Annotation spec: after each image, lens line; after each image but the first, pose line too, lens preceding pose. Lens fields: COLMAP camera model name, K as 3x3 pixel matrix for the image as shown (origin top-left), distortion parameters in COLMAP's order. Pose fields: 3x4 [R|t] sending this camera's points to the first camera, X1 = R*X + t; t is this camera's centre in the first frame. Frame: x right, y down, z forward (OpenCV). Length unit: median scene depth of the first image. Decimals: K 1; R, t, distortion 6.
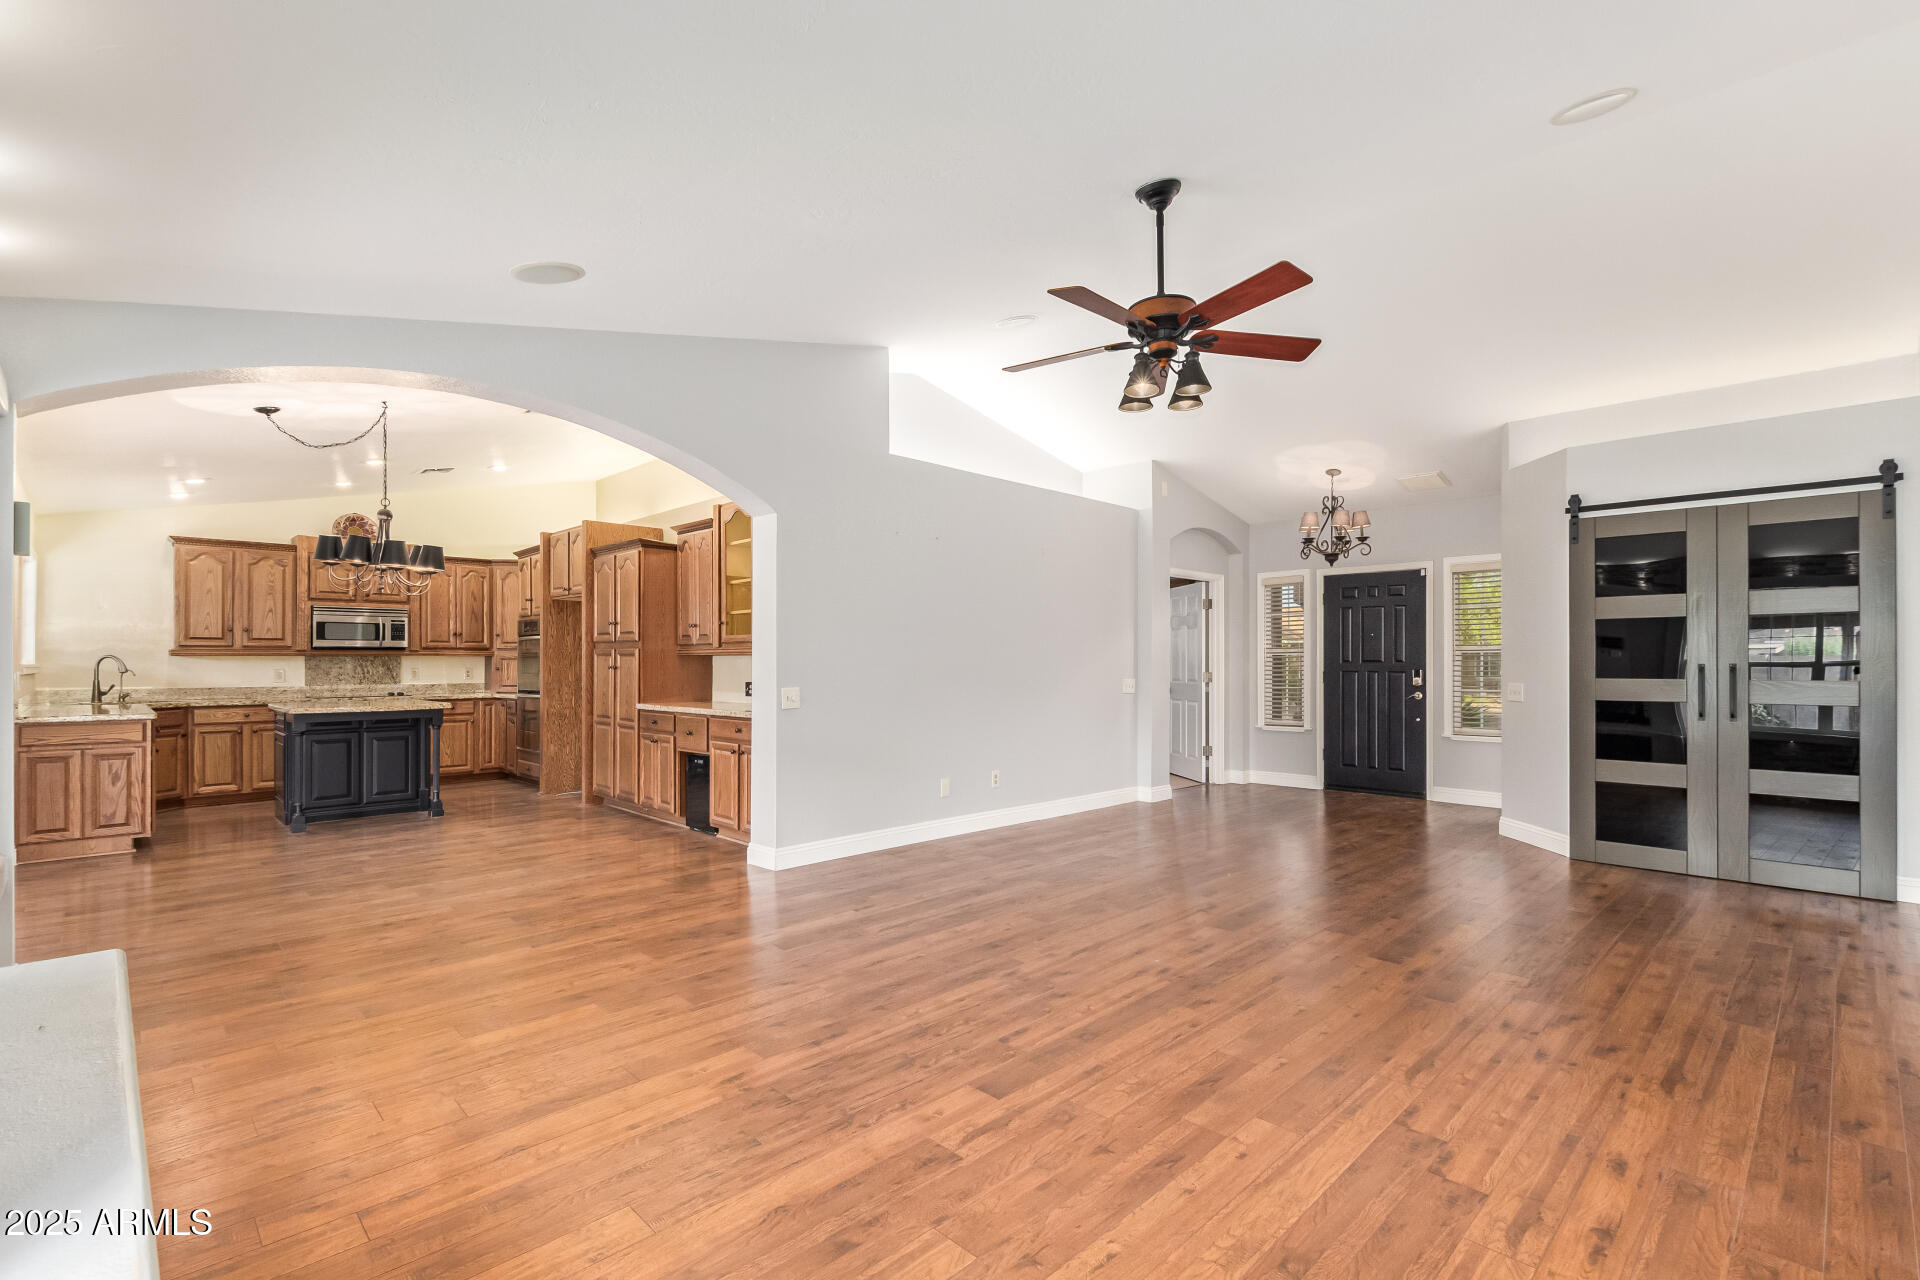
lens RADIAL K [[875.0, 0, 974.9], [0, 875.0, 657.5], [0, 0, 1]] dist [0.009104, -0.003656]
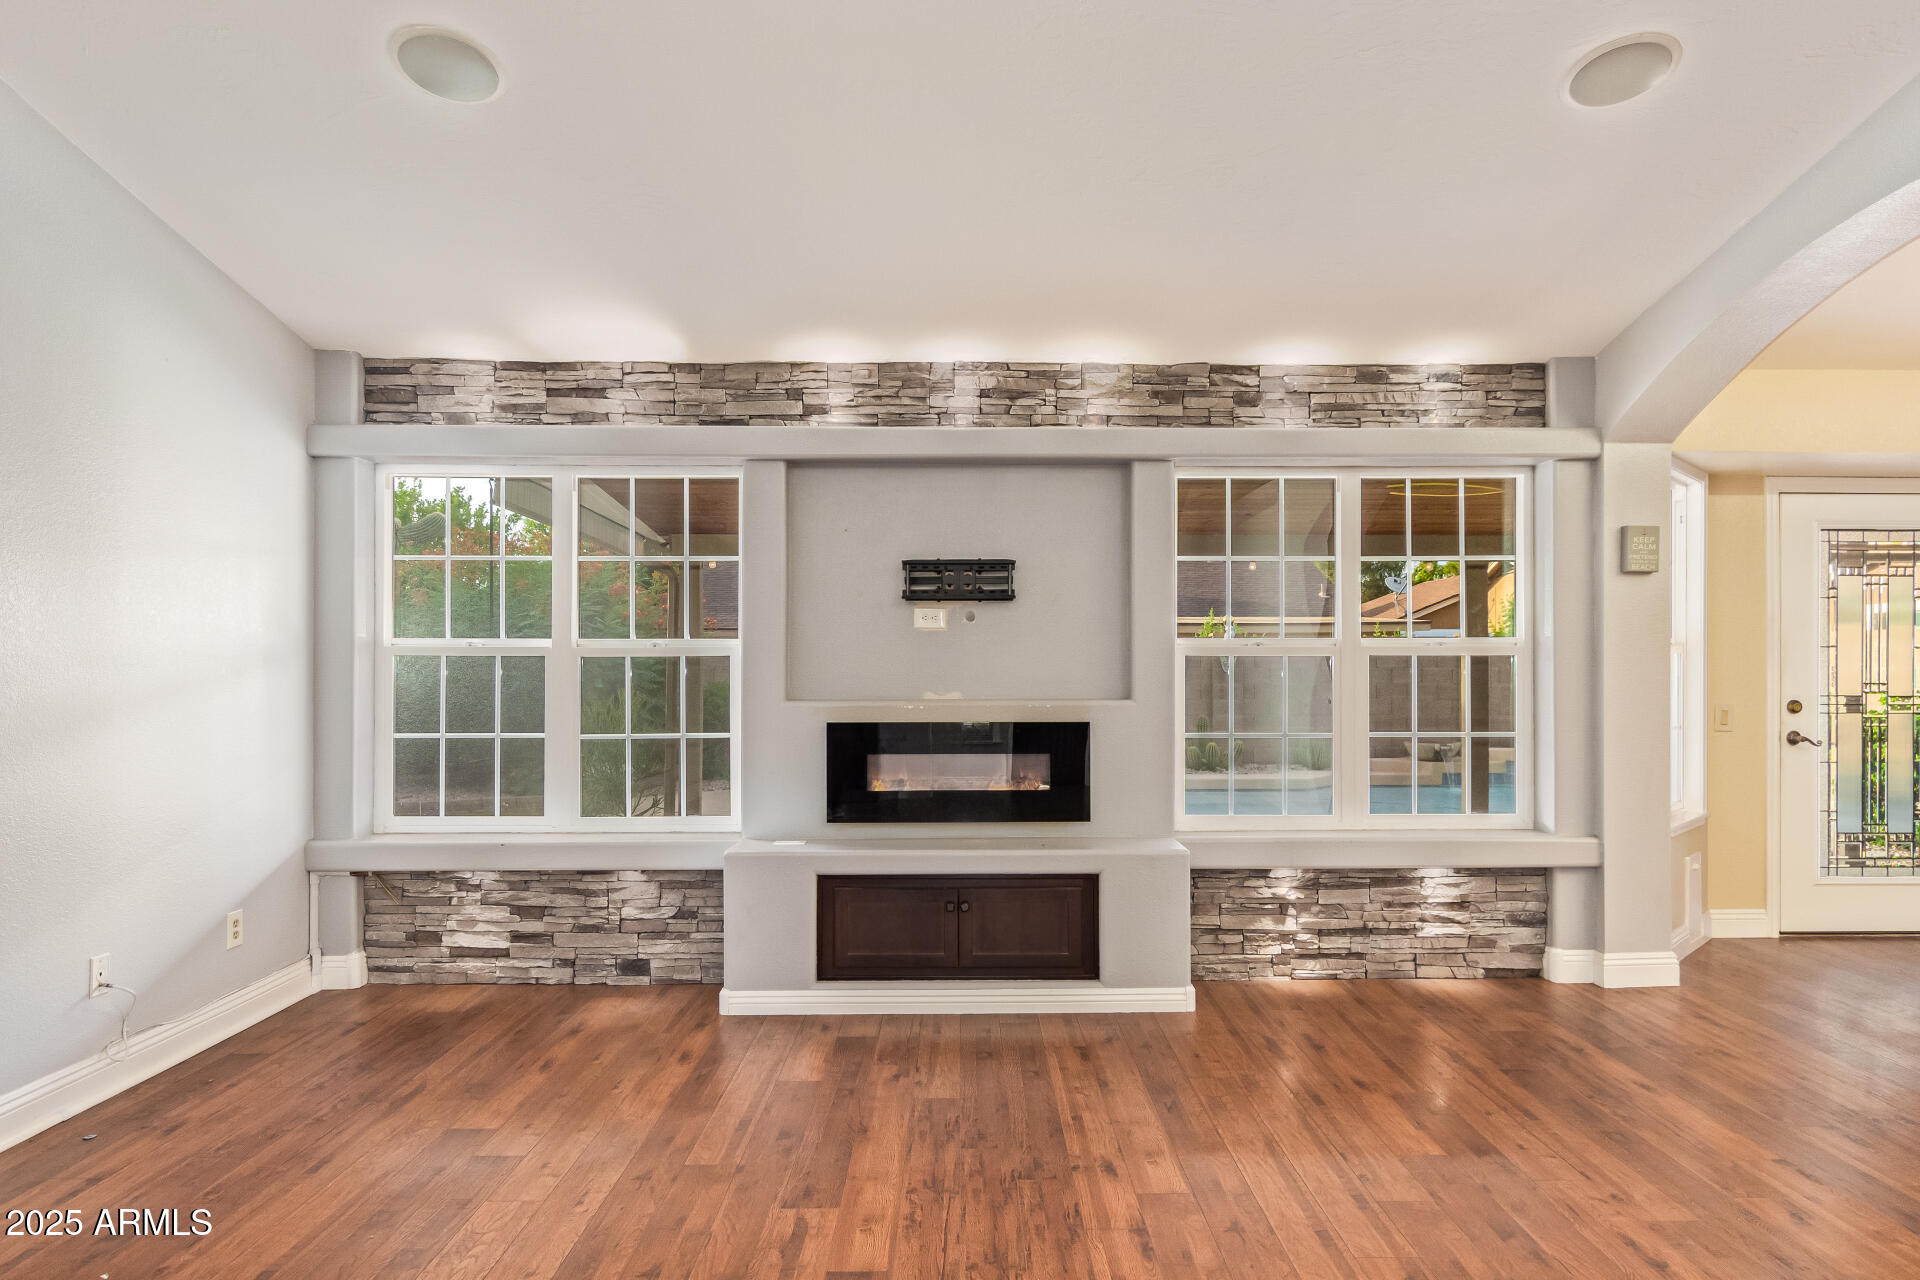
lens RADIAL K [[1127.6, 0, 973.5], [0, 1127.6, 658.3], [0, 0, 1]] dist [0.001526, 0.004283]
pose [[-0.700439, -0.005839, -0.713688, 0.268845], [0.003040, 0.999933, -0.011165, 0.002578], [0.713706, -0.009990, -0.700375, 0.765720]]
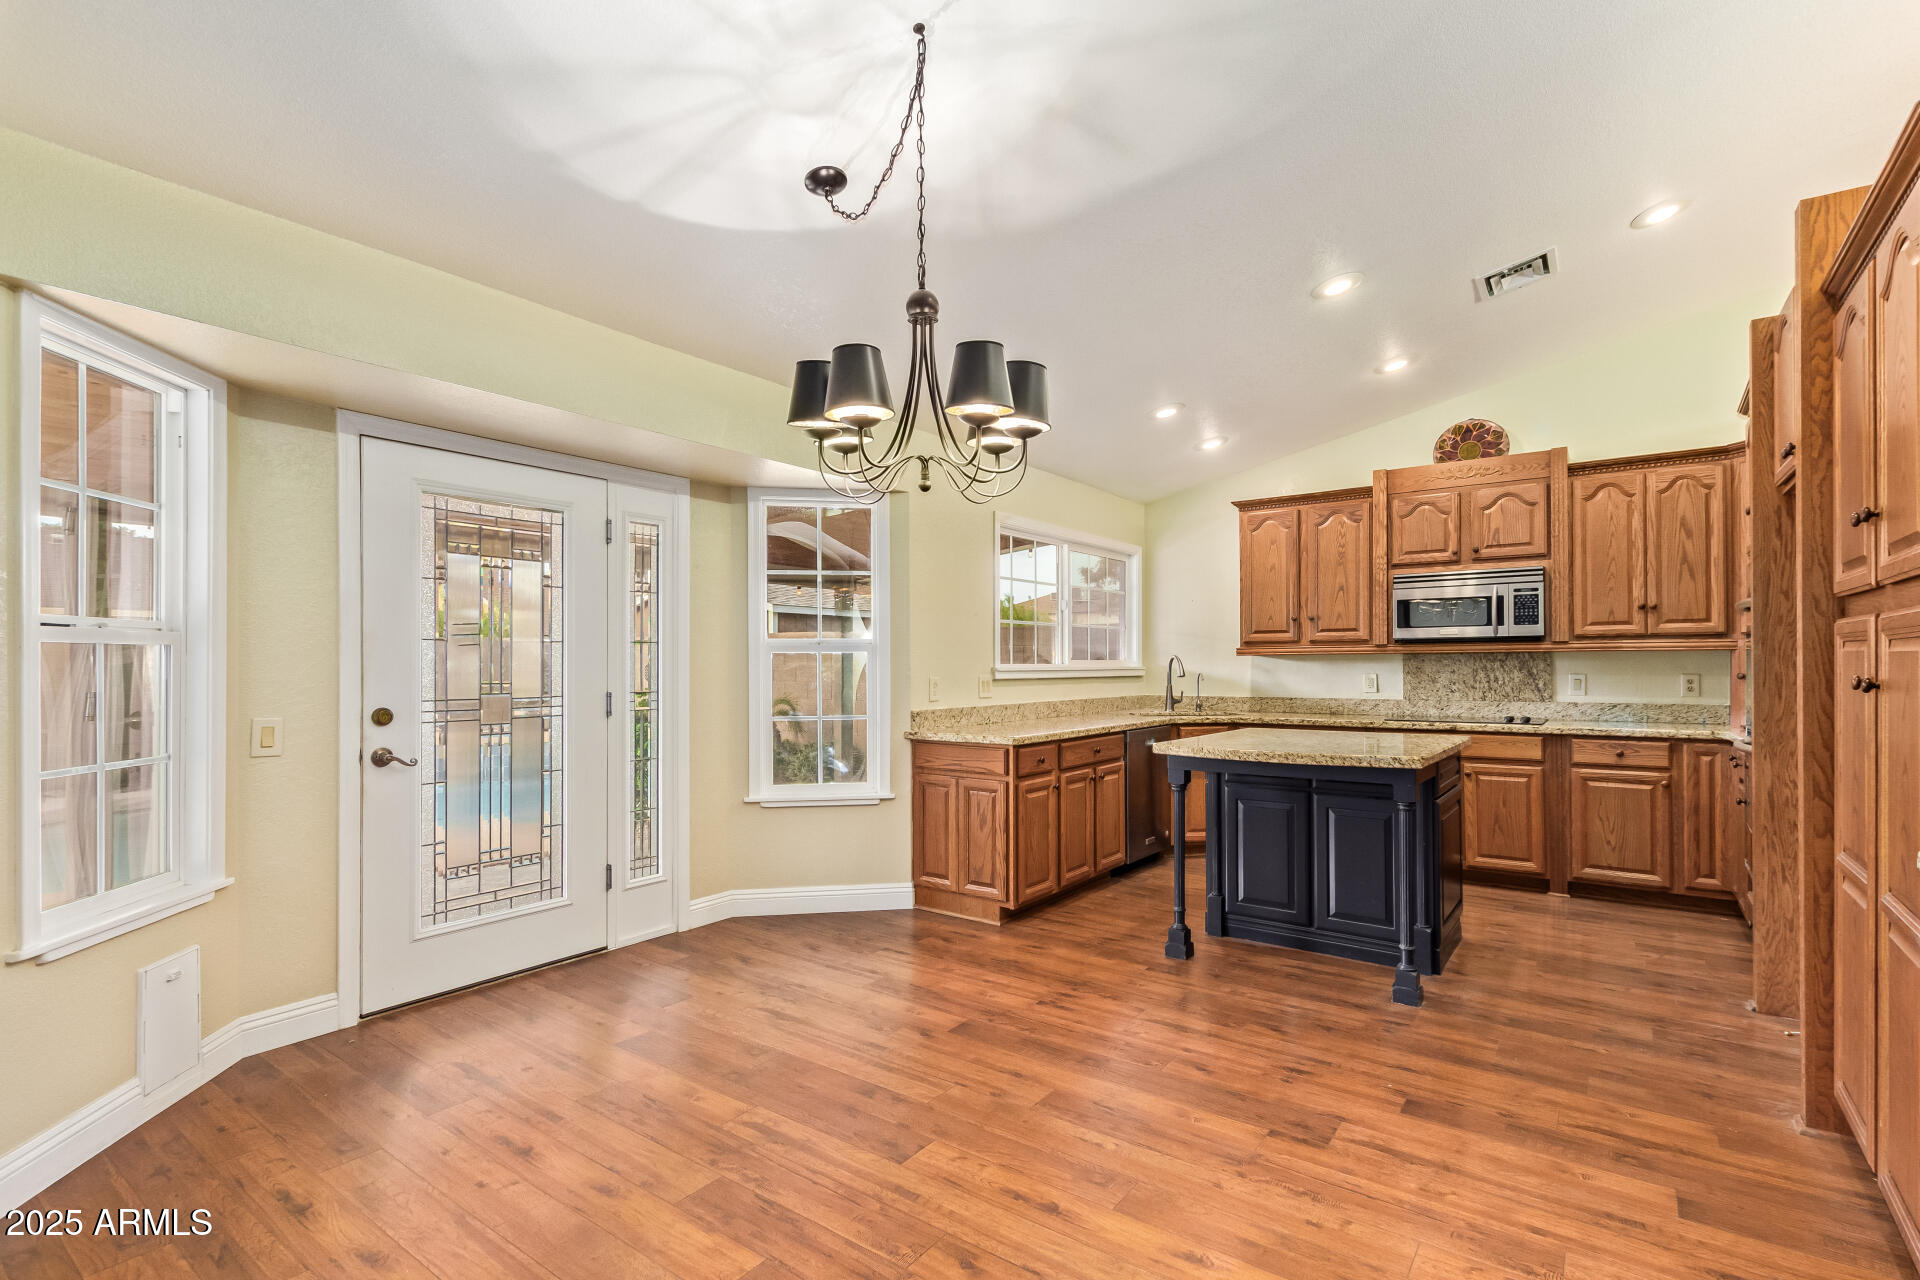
lens RADIAL K [[875.0, 0, 979.1], [0, 875.0, 664.9], [0, 0, 1]] dist [0.009104, -0.003656]
pose [[0.160731, 0.001021, -0.986998, -0.244593], [0.009426, 0.999952, 0.002570, 0.003227], [0.986953, -0.009717, 0.160714, 0.876615]]
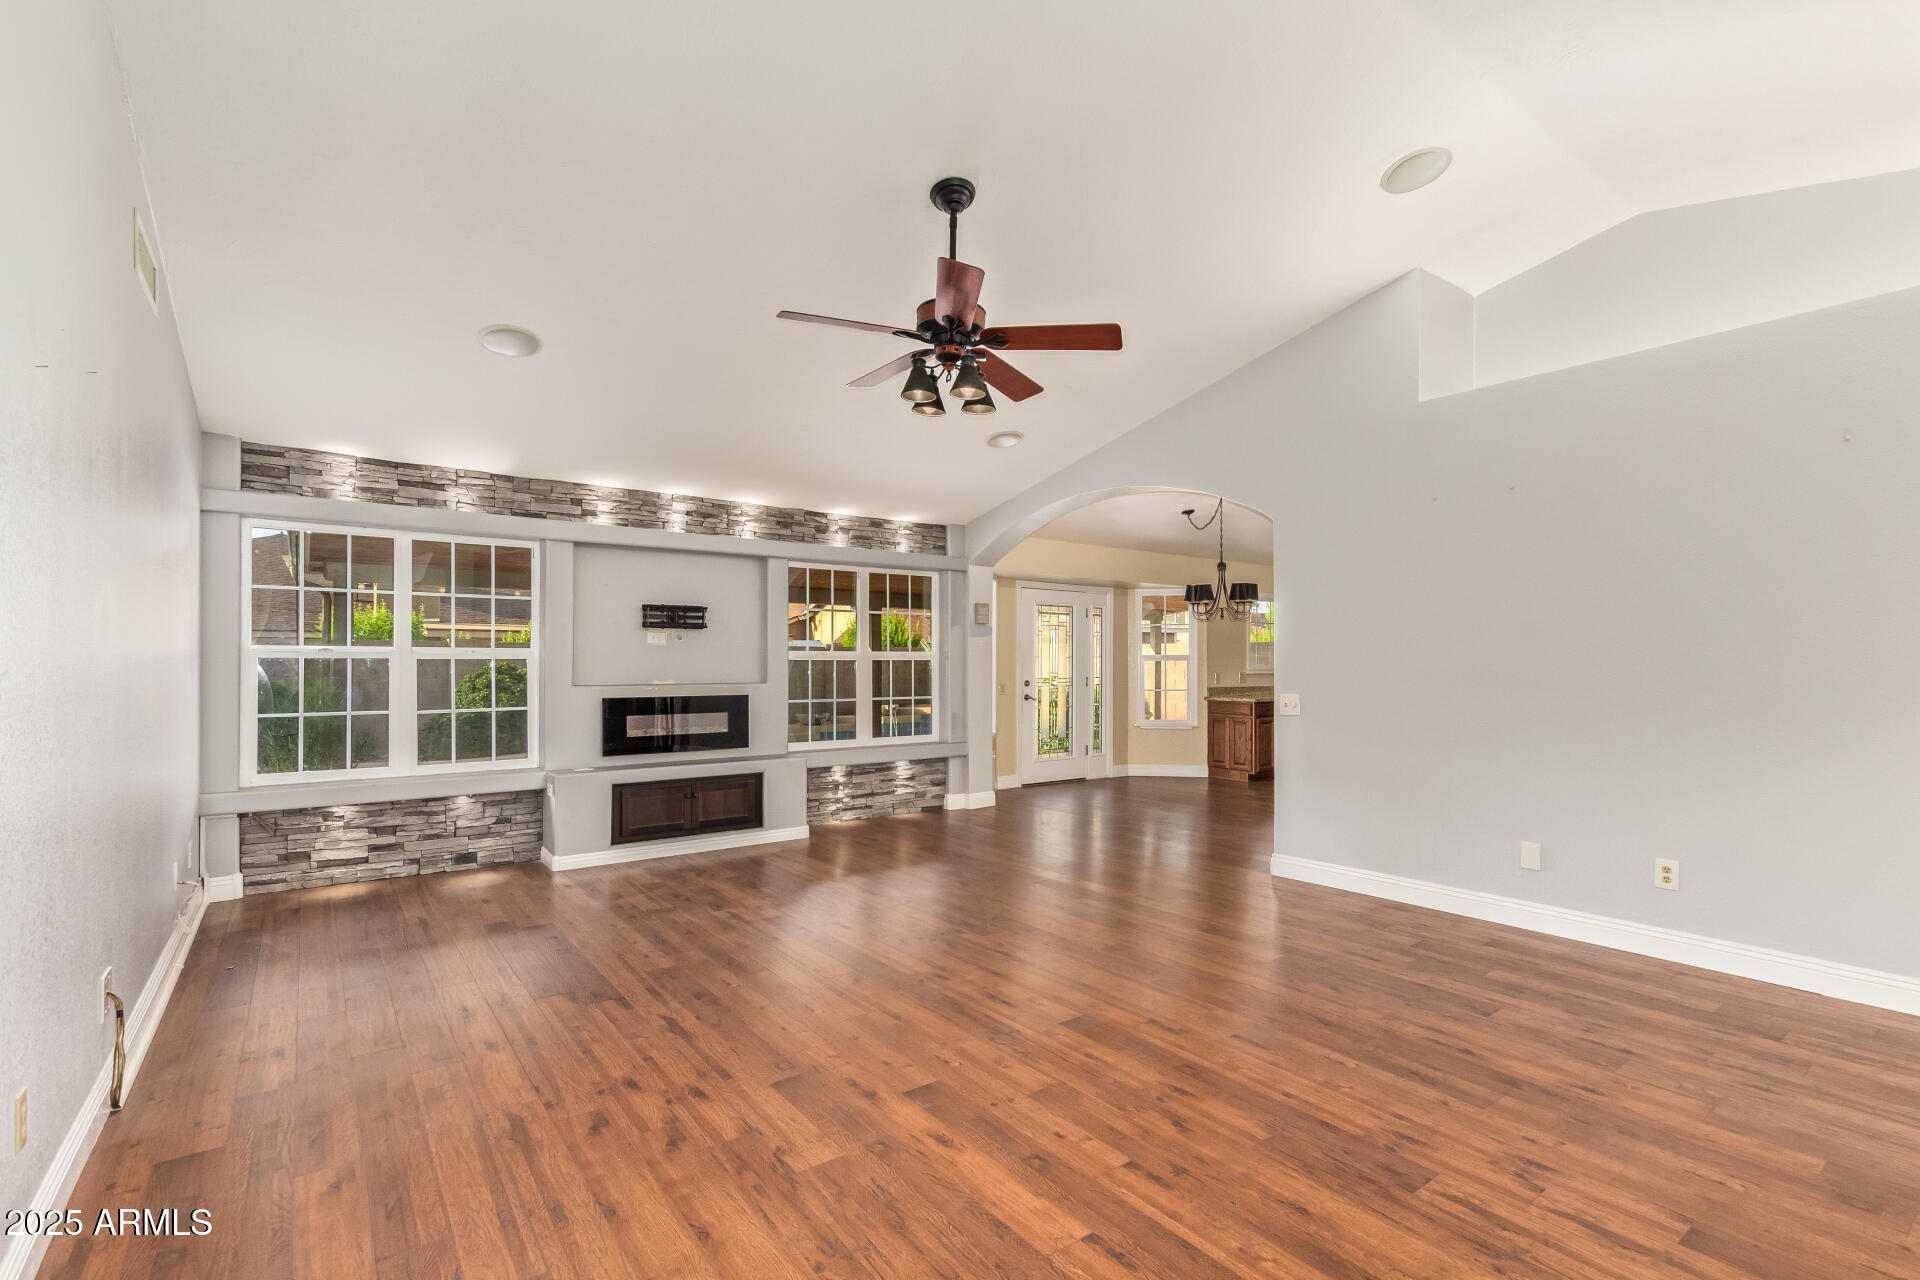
lens RADIAL K [[875.0, 0, 978.0], [0, 875.0, 664.8], [0, 0, 1]] dist [0.009104, -0.003656]
pose [[-0.134426, -0.000883, -0.990923, 0.741659], [0.004636, 0.999988, -0.001520, 0.002033], [0.990913, -0.004798, -0.134421, 0.726386]]
